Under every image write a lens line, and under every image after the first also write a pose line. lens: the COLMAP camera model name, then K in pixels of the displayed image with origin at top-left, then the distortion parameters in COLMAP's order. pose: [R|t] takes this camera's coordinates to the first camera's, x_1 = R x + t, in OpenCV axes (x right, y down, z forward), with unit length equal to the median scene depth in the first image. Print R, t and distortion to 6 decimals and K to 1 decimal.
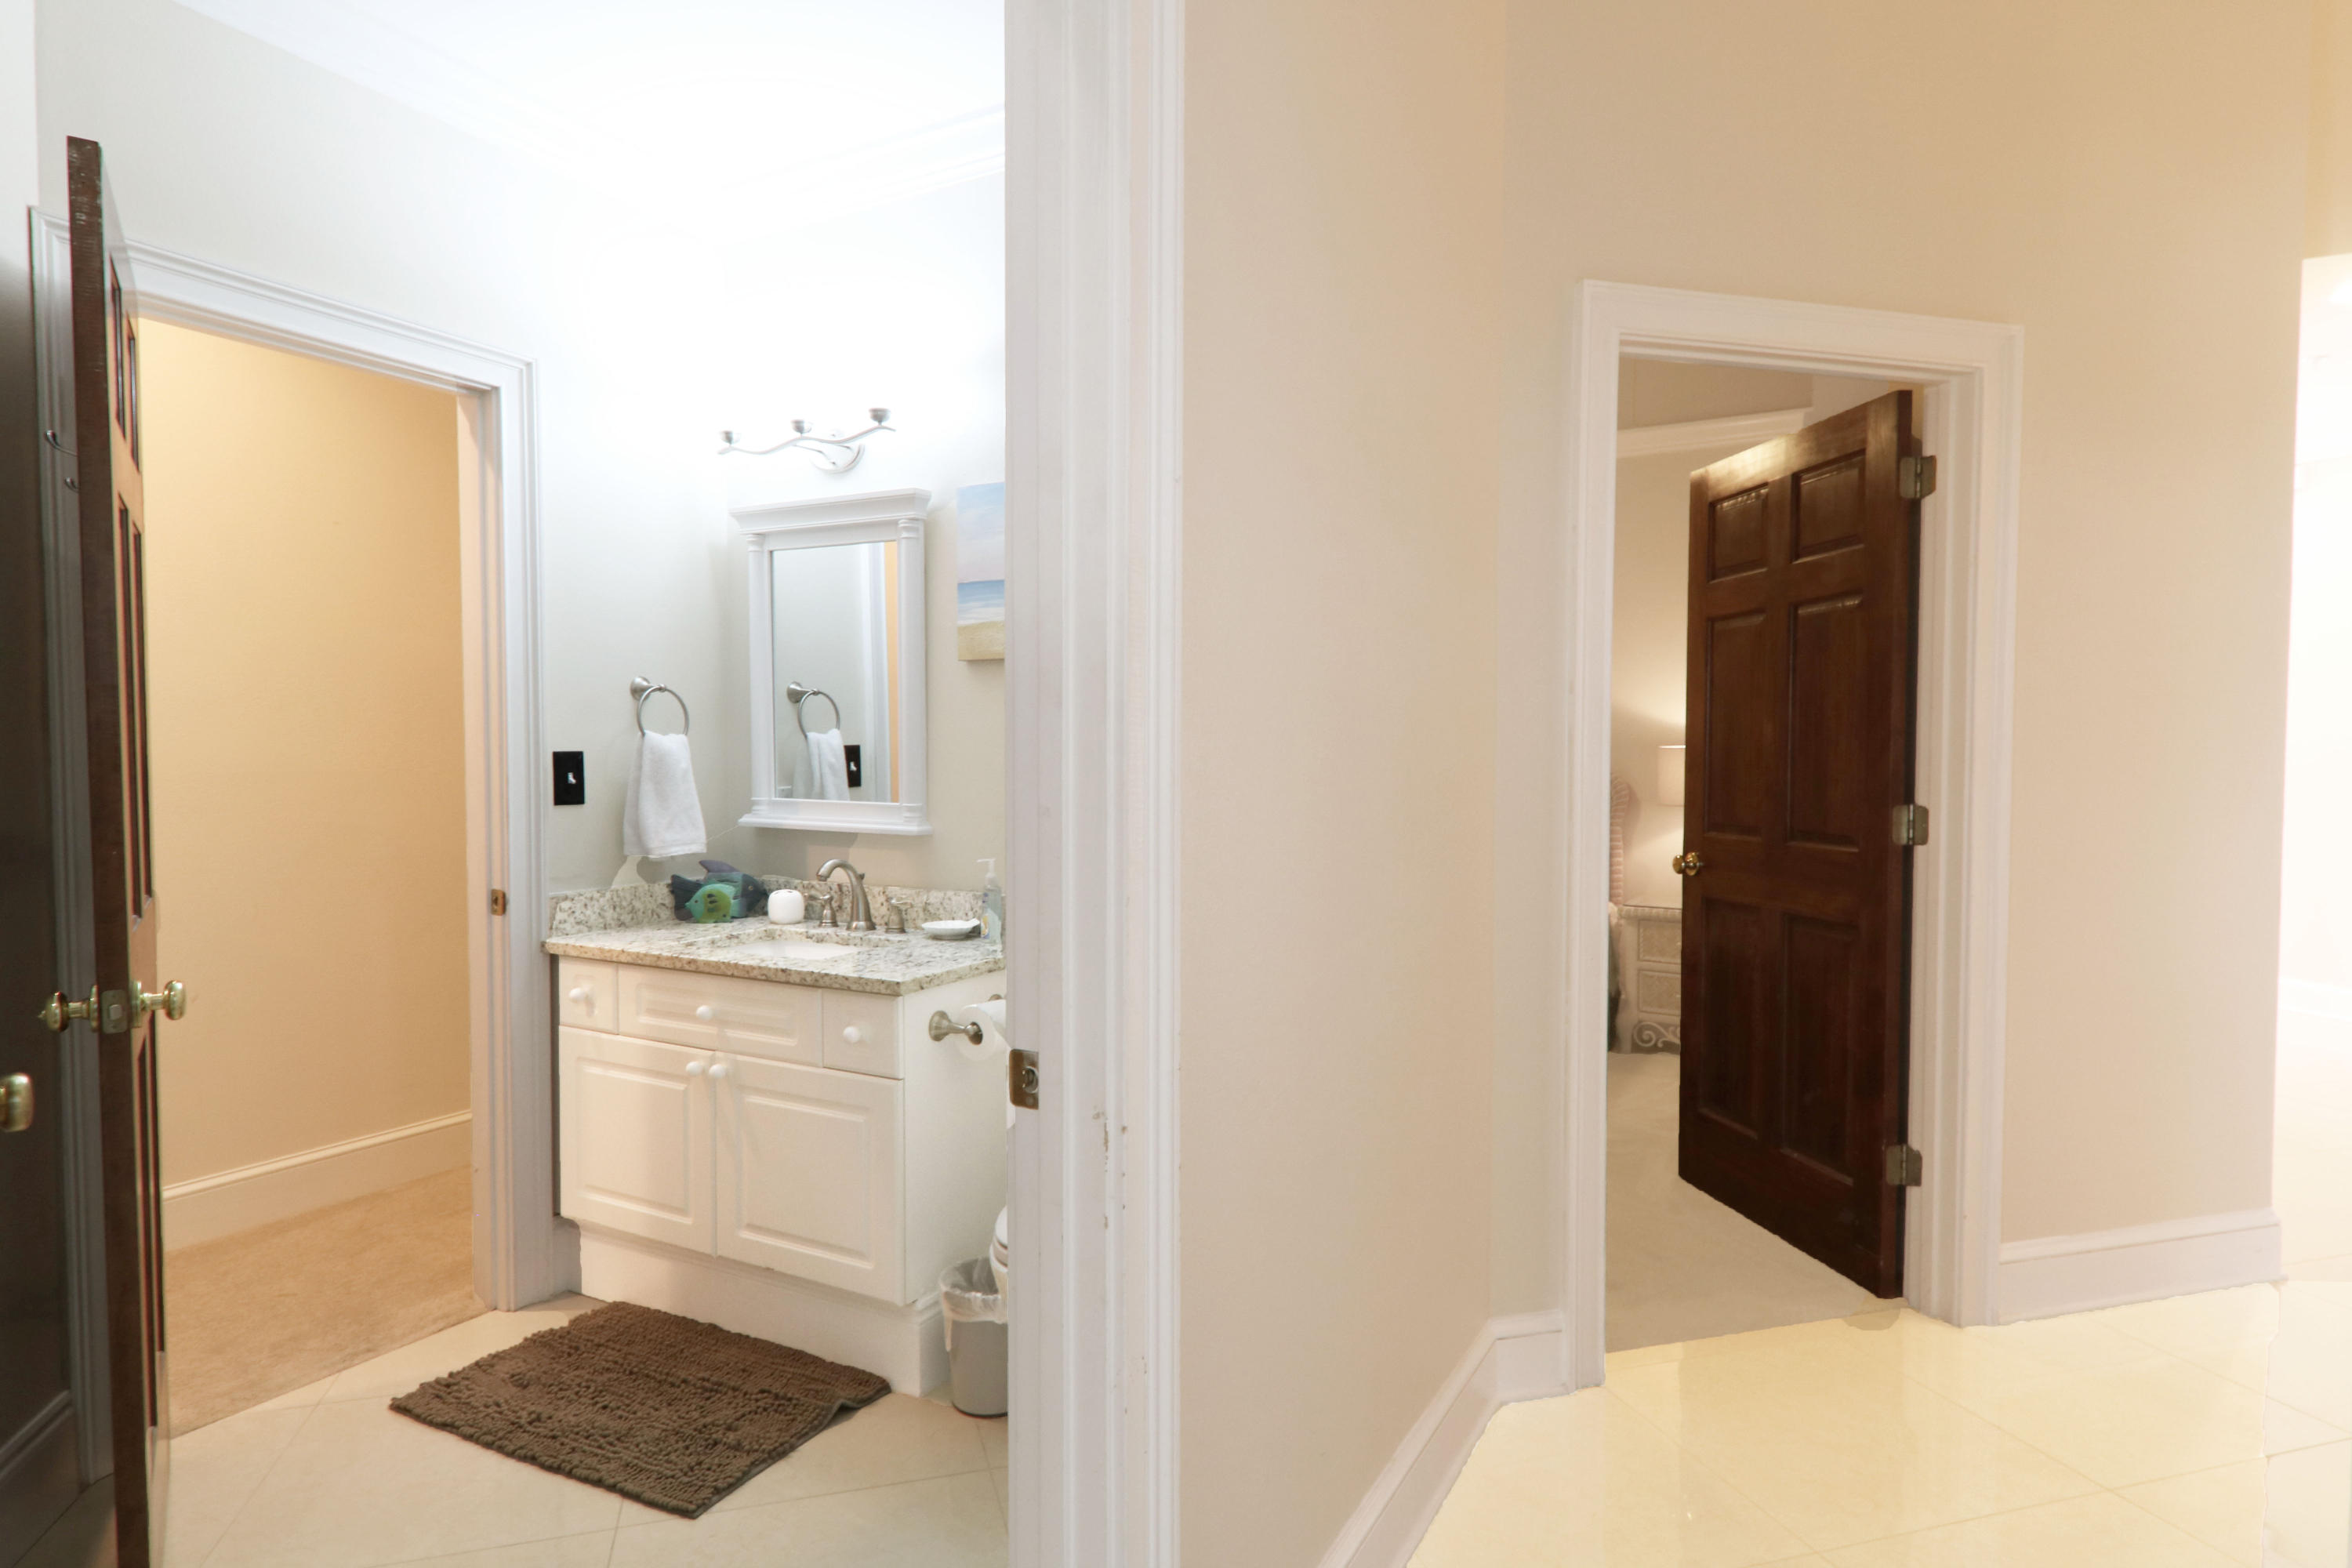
lens RADIAL K [[1310.4, 0, 1165.4], [0, 1310.4, 791.7], [0, 0, 1]] dist [0.015169, -0.000547]
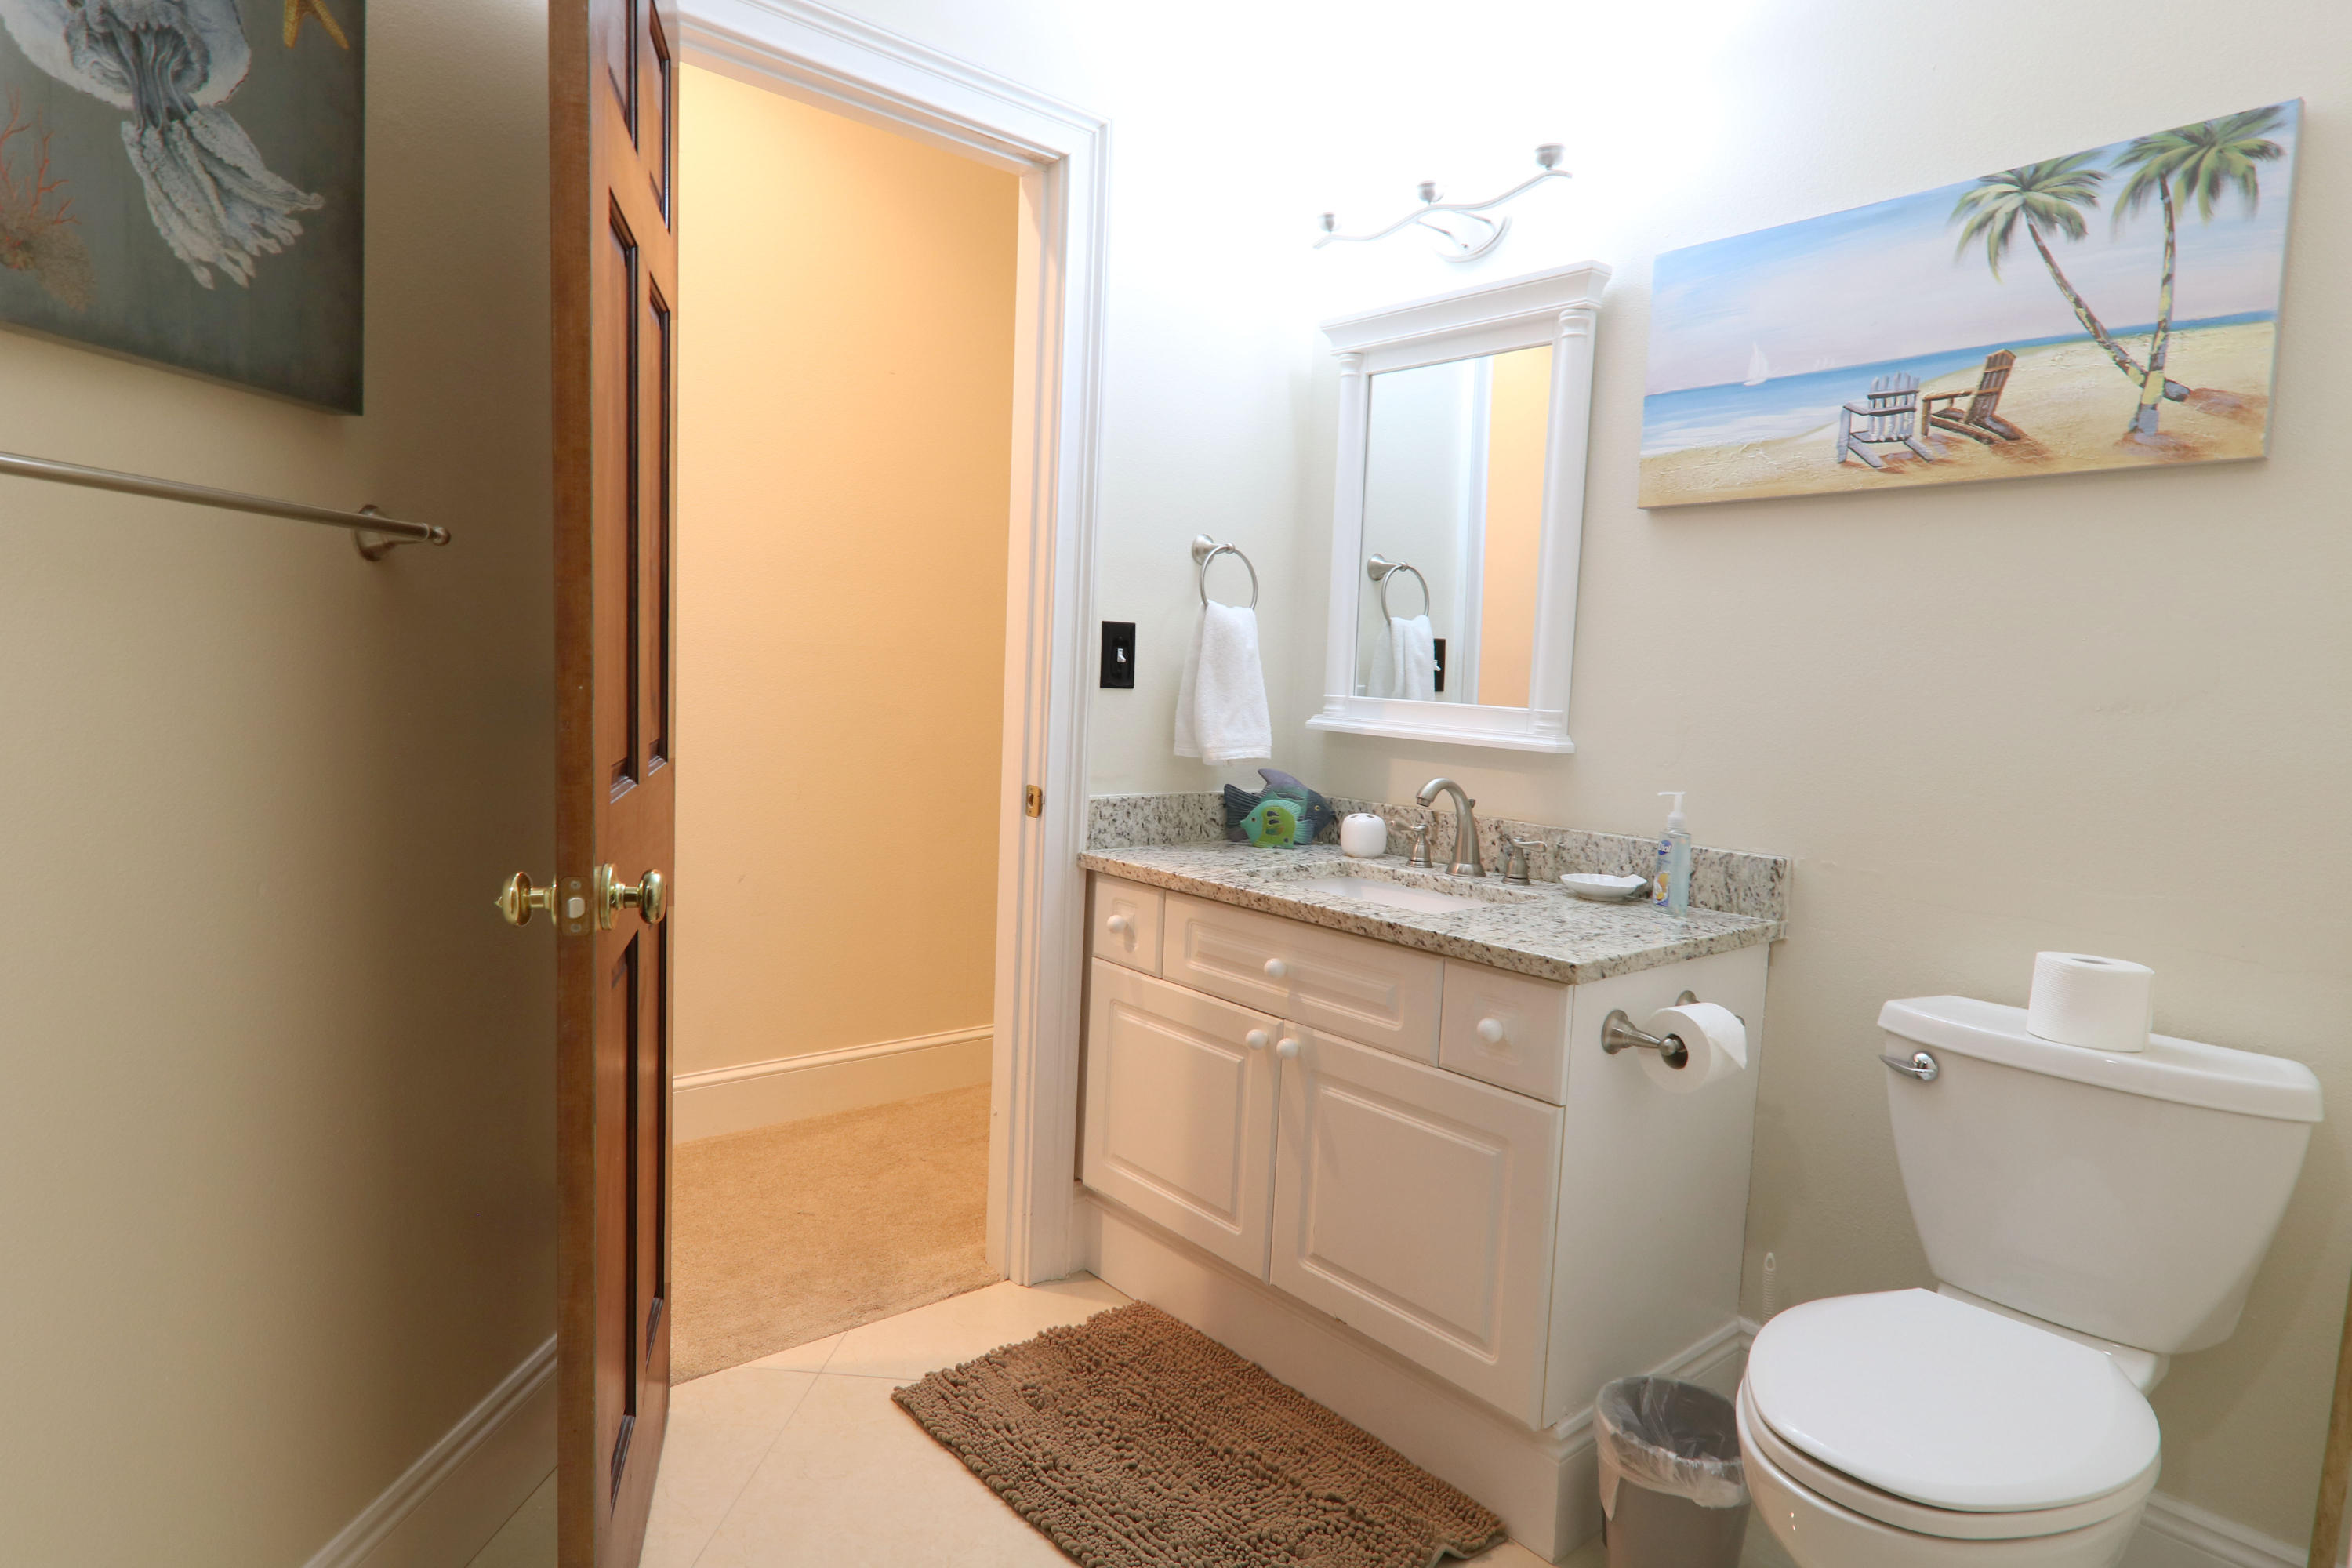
lens RADIAL K [[1310.4, 0, 1168.3], [0, 1310.4, 788.4], [0, 0, 1]] dist [0.015169, -0.000547]
pose [[0.935447, 0.071018, -0.346258, -0.144787], [-0.055127, 0.996933, 0.055542, 0.025734], [0.349141, -0.032868, 0.936494, 0.260855]]
